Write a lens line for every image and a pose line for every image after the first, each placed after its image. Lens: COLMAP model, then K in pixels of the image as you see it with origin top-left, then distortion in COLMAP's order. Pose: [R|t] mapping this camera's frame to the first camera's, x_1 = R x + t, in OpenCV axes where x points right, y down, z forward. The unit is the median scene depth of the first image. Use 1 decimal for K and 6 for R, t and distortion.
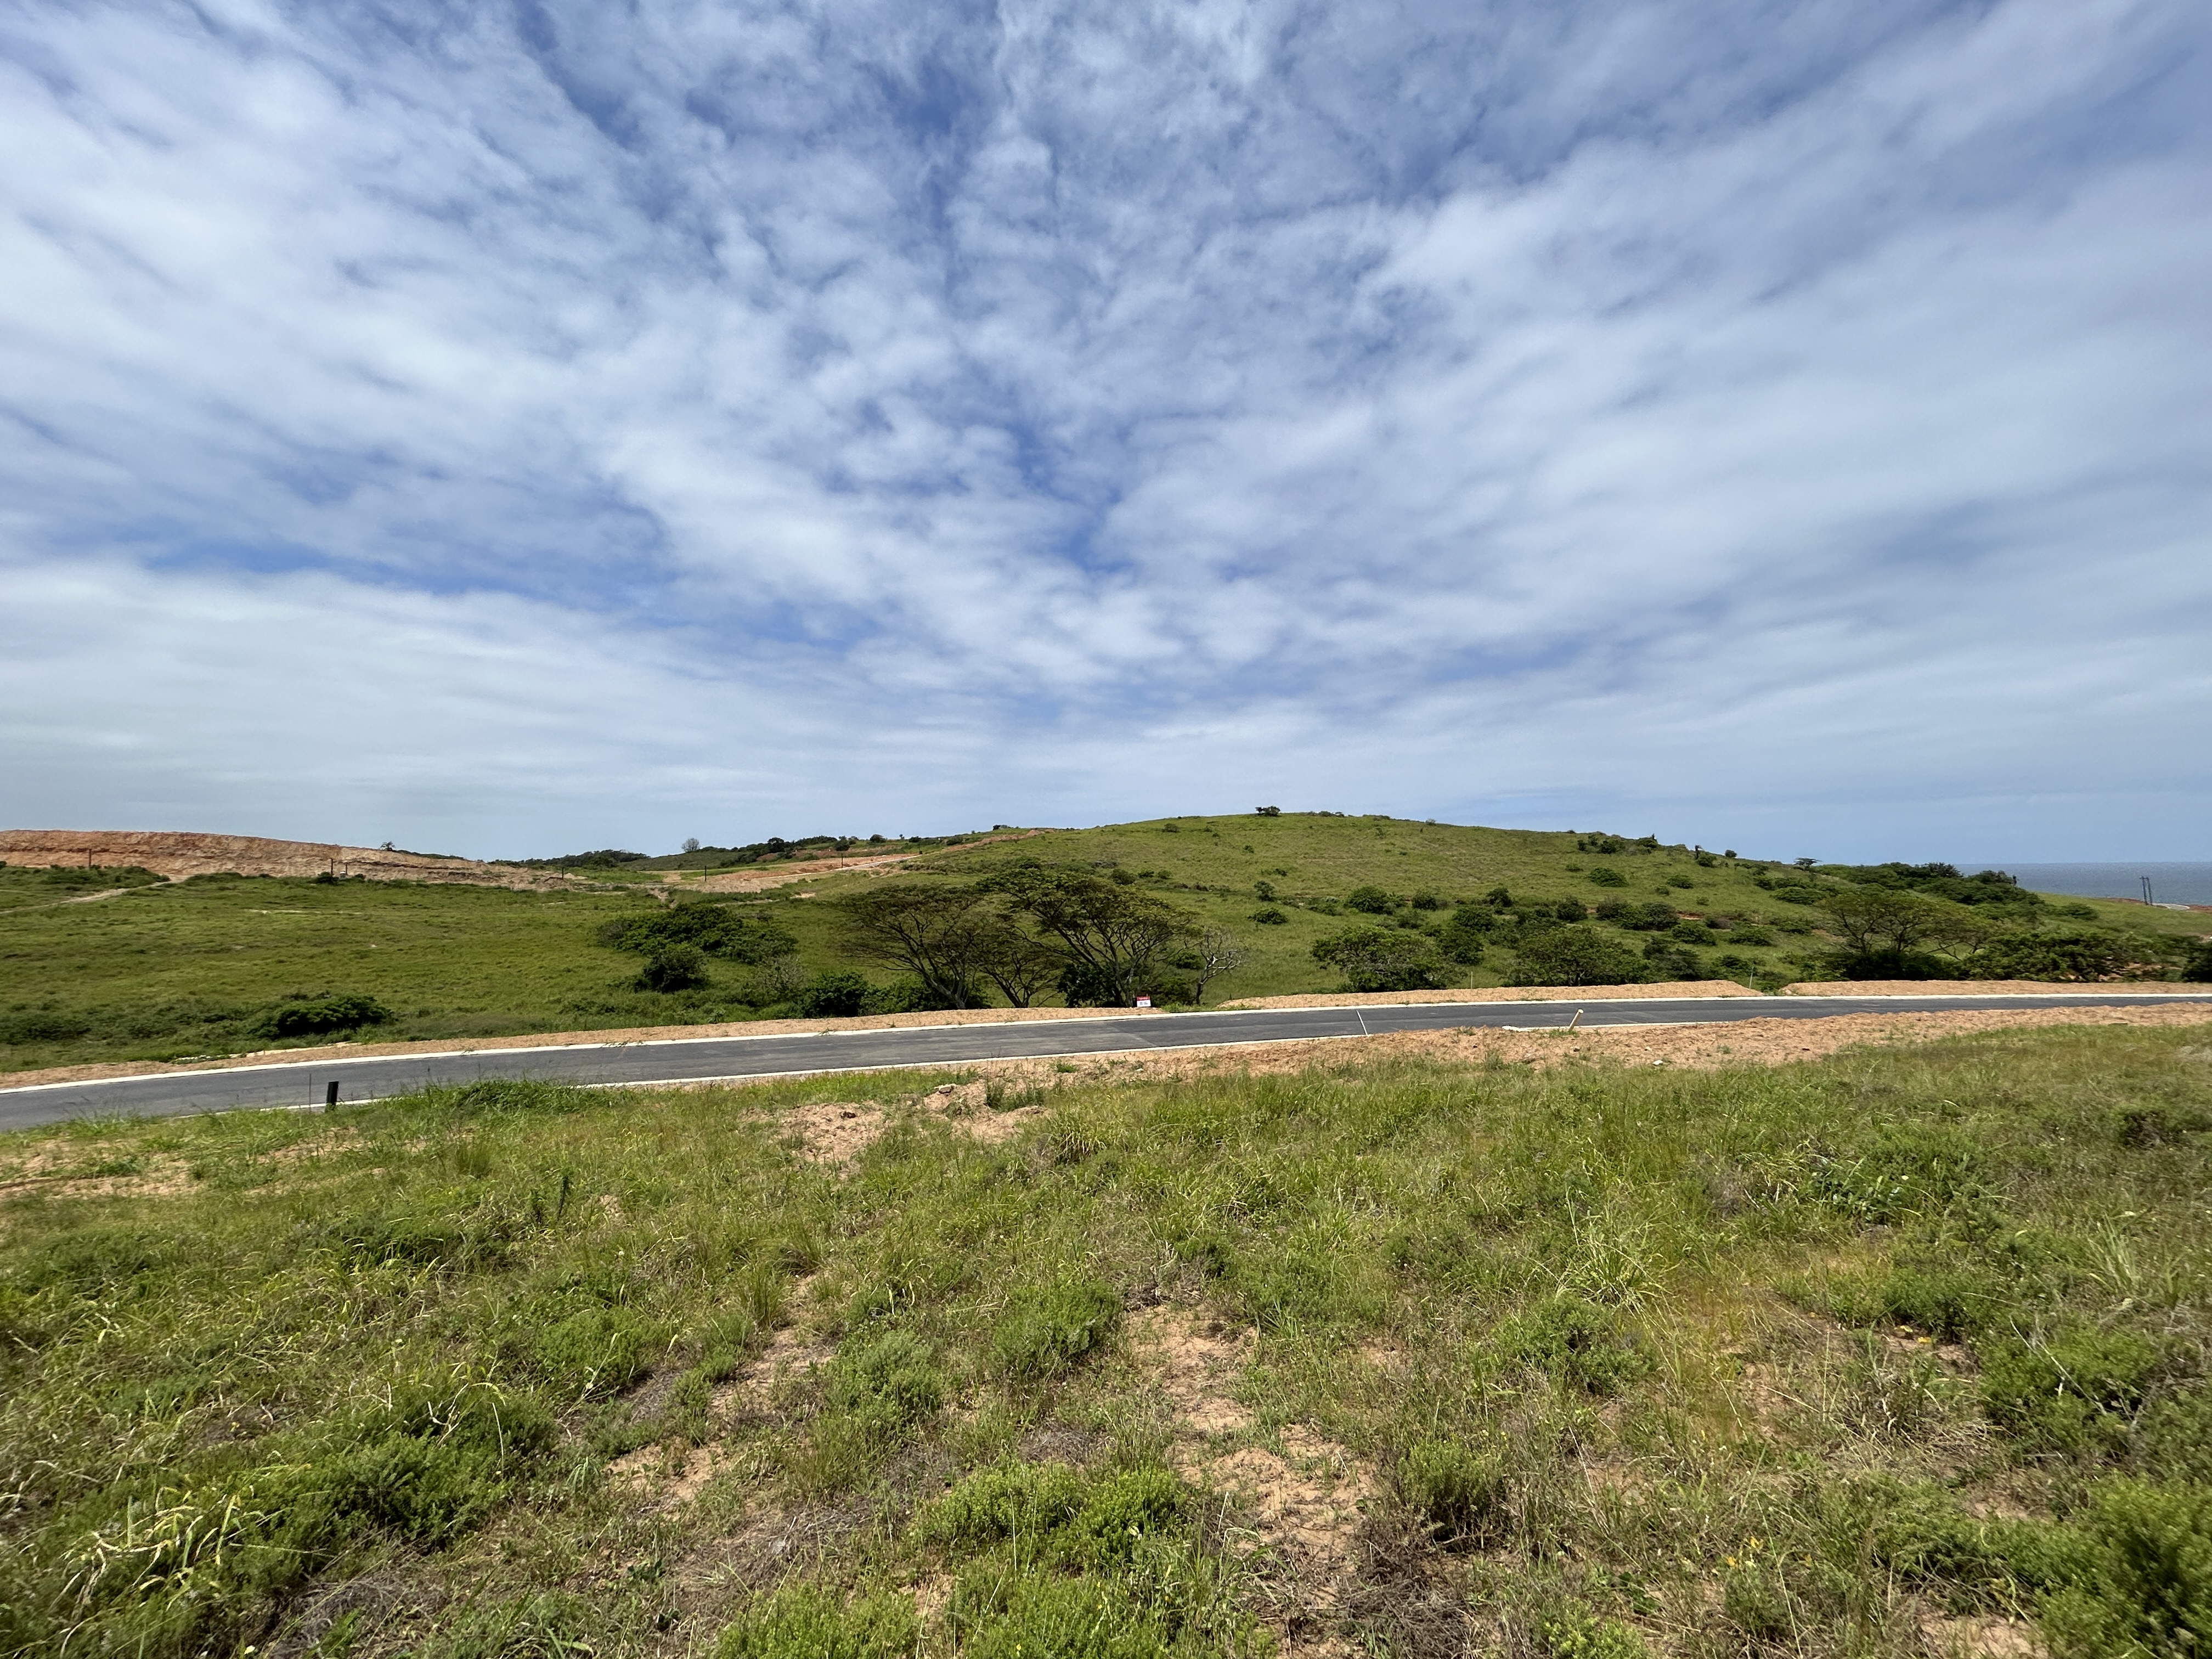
lens RADIAL K [[900.8, 0, 1113.4], [0, 900.8, 827.9], [0, 0, 1]] dist [0.000795, 0.000700]
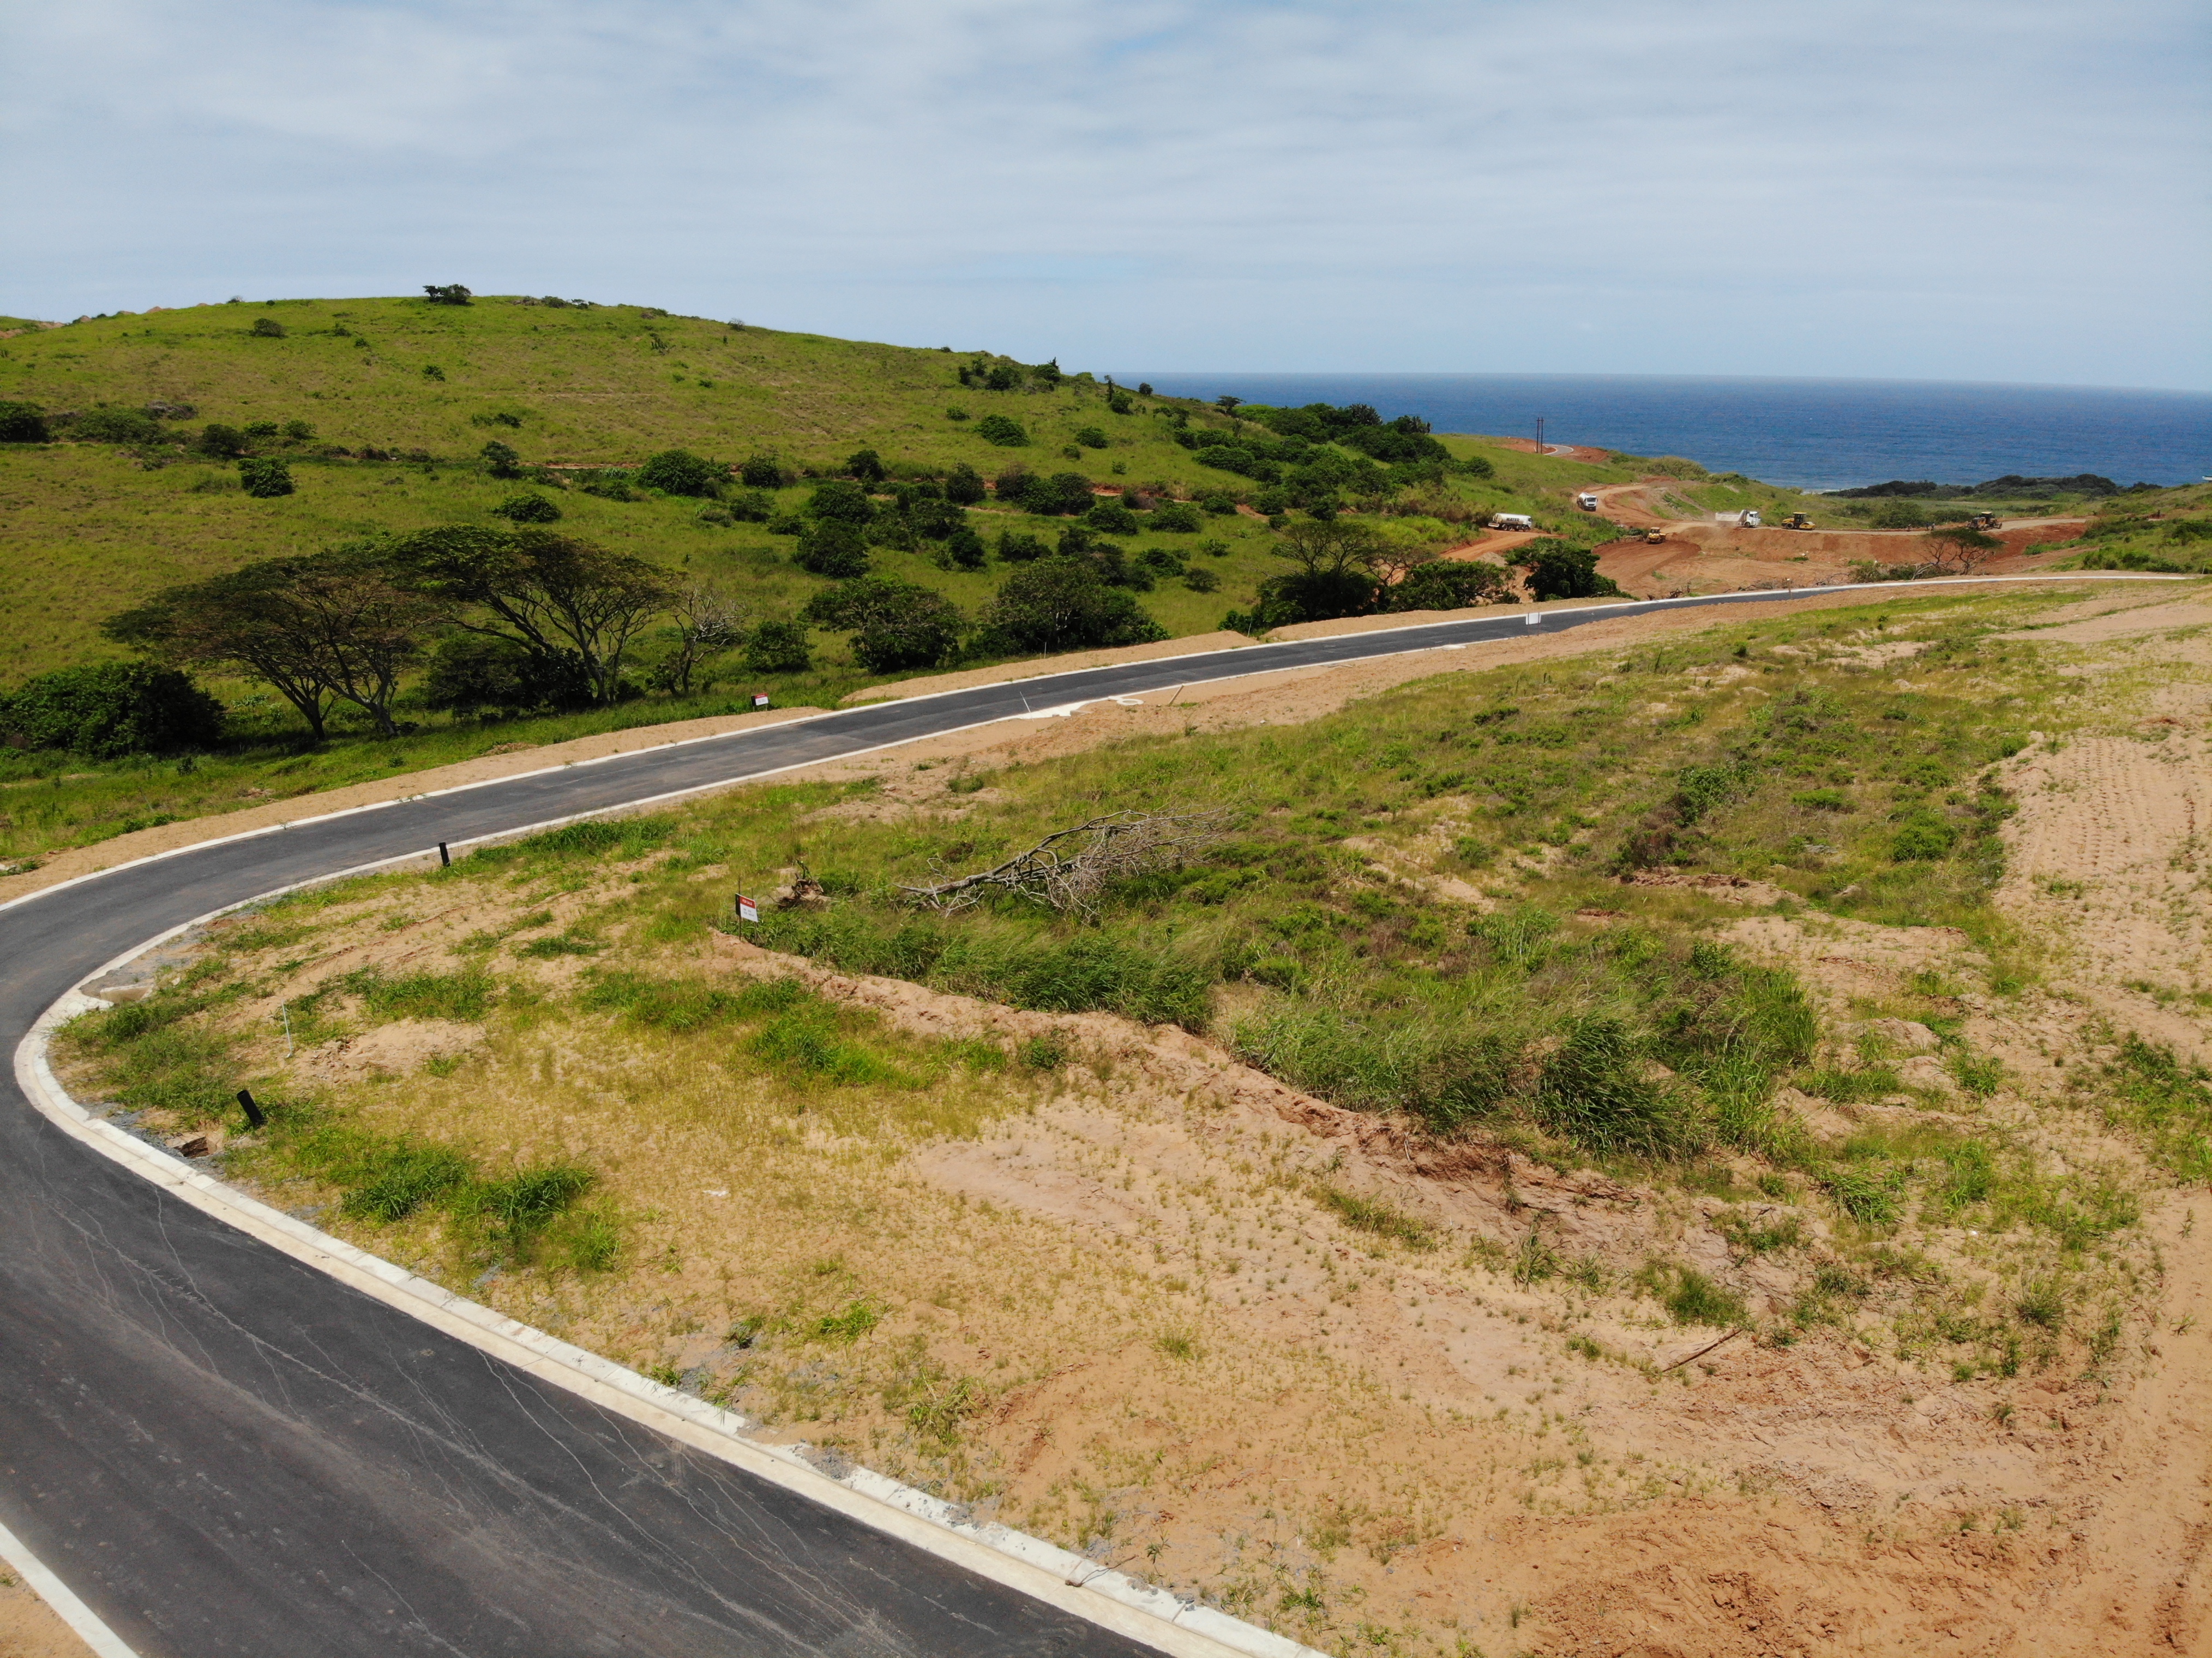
lens RADIAL K [[1612.4, 0, 1104.5], [0, 1612.4, 865.2], [0, 0, 1]] dist [0.154349, -0.354437]
pose [[0.827857, -0.148945, 0.540803, -0.123839], [-0.041630, 0.945130, 0.324030, -0.042685], [-0.559392, -0.290764, 0.776232, -0.117612]]
